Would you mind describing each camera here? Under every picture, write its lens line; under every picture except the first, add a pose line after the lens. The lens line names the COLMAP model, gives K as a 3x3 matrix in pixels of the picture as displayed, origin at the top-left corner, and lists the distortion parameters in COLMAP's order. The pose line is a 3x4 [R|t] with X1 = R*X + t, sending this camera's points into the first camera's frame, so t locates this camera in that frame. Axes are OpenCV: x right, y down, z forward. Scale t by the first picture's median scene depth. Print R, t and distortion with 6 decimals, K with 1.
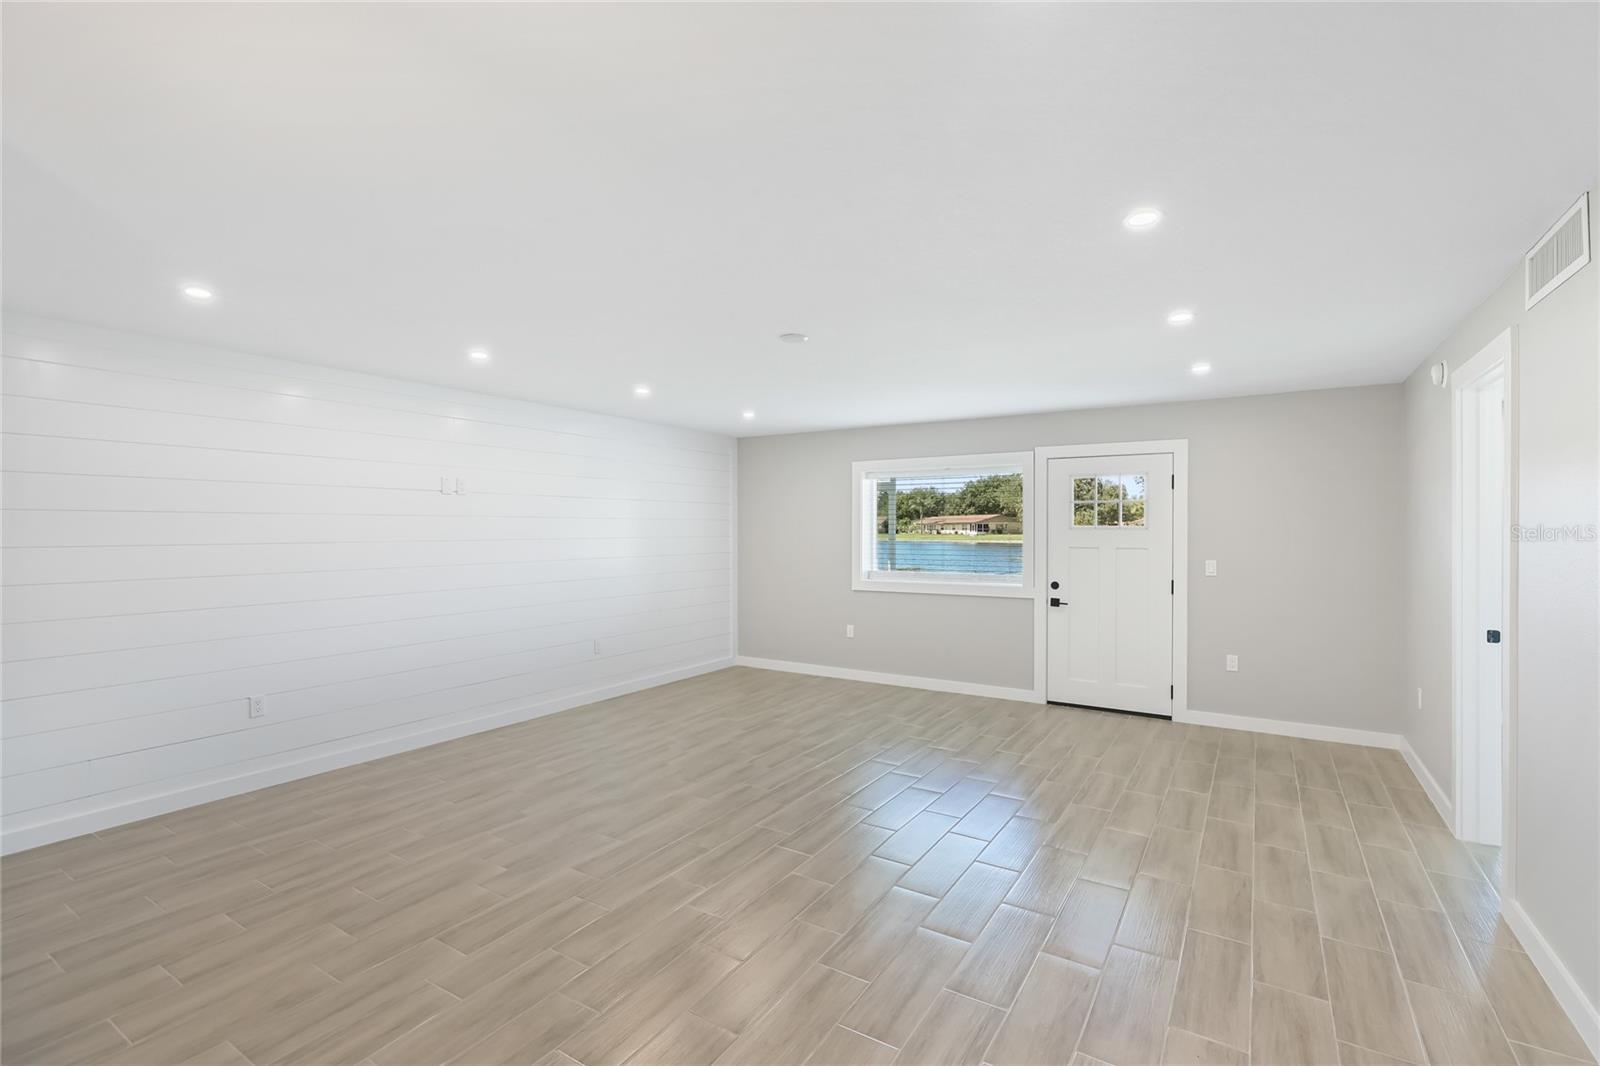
lens RADIAL K [[727.3, 0, 803.1], [0, 727.3, 532.5], [0, 0, 1]] dist [-0.002753, -0.000124]
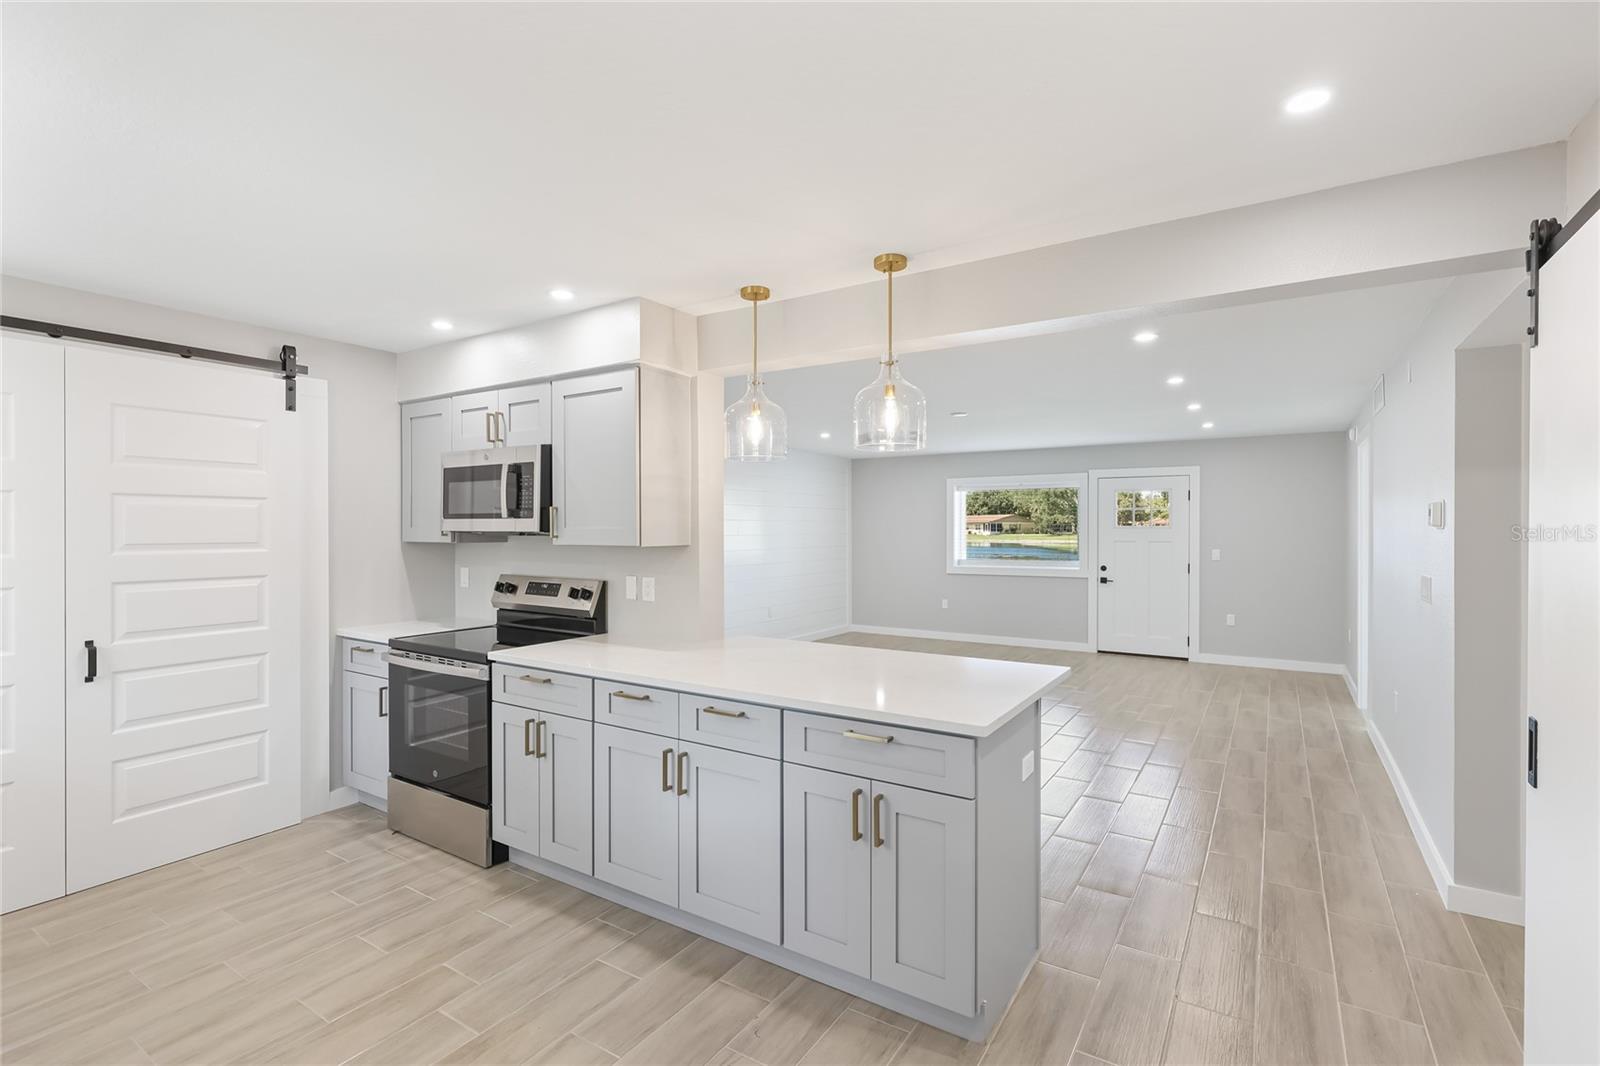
lens RADIAL K [[723.6, 0, 795.1], [0, 723.6, 532.5], [0, 0, 1]] dist [-0.000968, -0.000363]
pose [[0.999677, 0.000638, -0.025390, -0.252257], [-0.000631, 1.000000, 0.000267, 0.004727], [0.025390, -0.000250, 0.999678, -0.484983]]
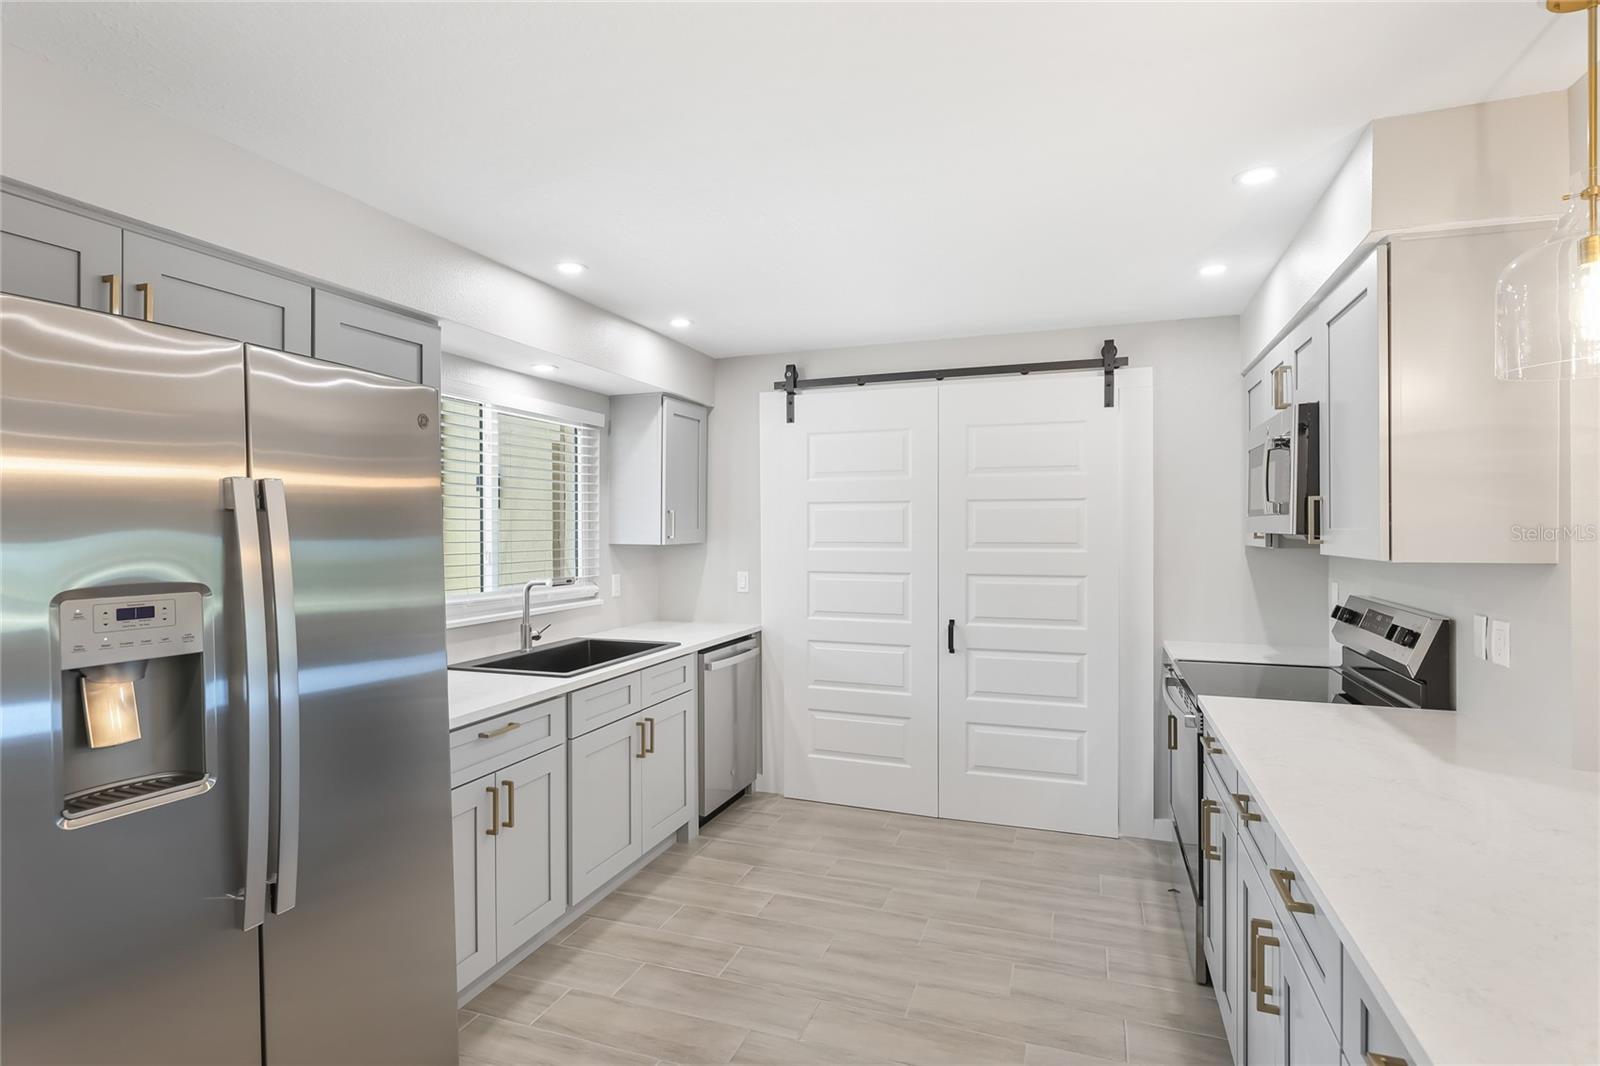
lens RADIAL K [[799.8, 0, 800.0], [0, 799.8, 533.0], [0, 0, 1]] dist [-0.001241, -0.000717]
pose [[0.203130, 0.006171, -0.979132, -0.090861], [-0.002735, 0.999980, 0.005735, 0.001556], [0.979148, 0.001513, 0.203143, -0.238168]]
